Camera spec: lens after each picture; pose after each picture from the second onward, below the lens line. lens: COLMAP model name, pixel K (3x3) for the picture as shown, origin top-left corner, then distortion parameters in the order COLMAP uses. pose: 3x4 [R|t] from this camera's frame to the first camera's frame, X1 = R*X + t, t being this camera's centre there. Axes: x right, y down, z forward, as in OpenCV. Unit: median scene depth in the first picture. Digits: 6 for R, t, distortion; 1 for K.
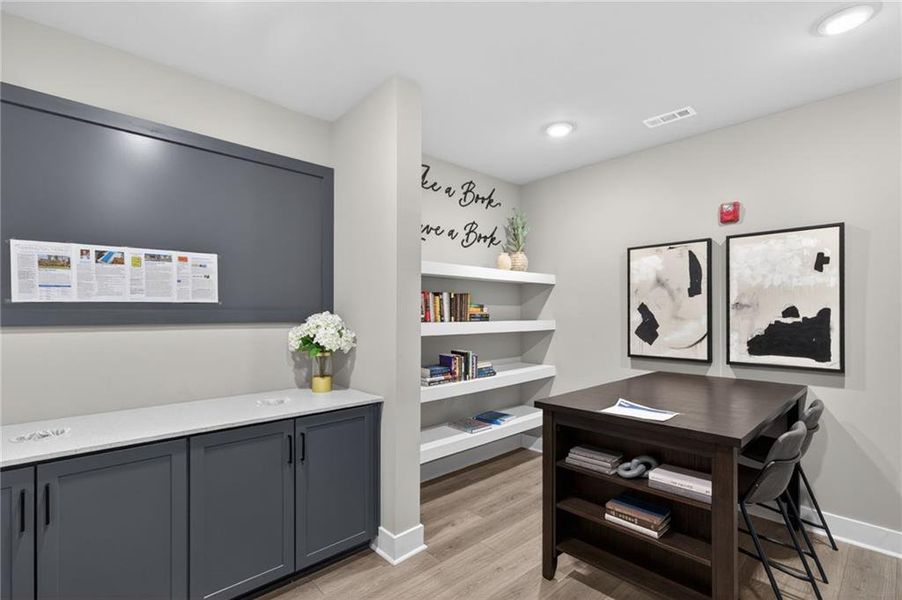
lens RADIAL K [[416.3, 0, 444.7], [0, 416.3, 313.5], [0, 0, 1]] dist [0.018961, -0.000884]
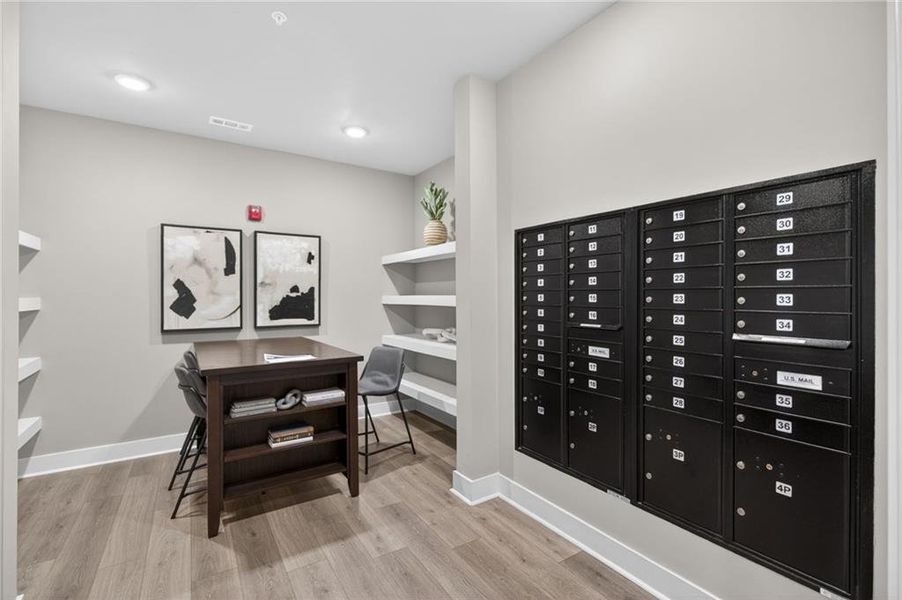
lens RADIAL K [[416.3, 0, 450.5], [0, 416.3, 298.1], [0, 0, 1]] dist [0.018961, -0.000884]
pose [[0.183740, 0.000691, 0.982975, -0.496975], [0.003796, 0.999992, -0.001413, 0.029625], [-0.982968, 0.003991, 0.183736, 0.161640]]
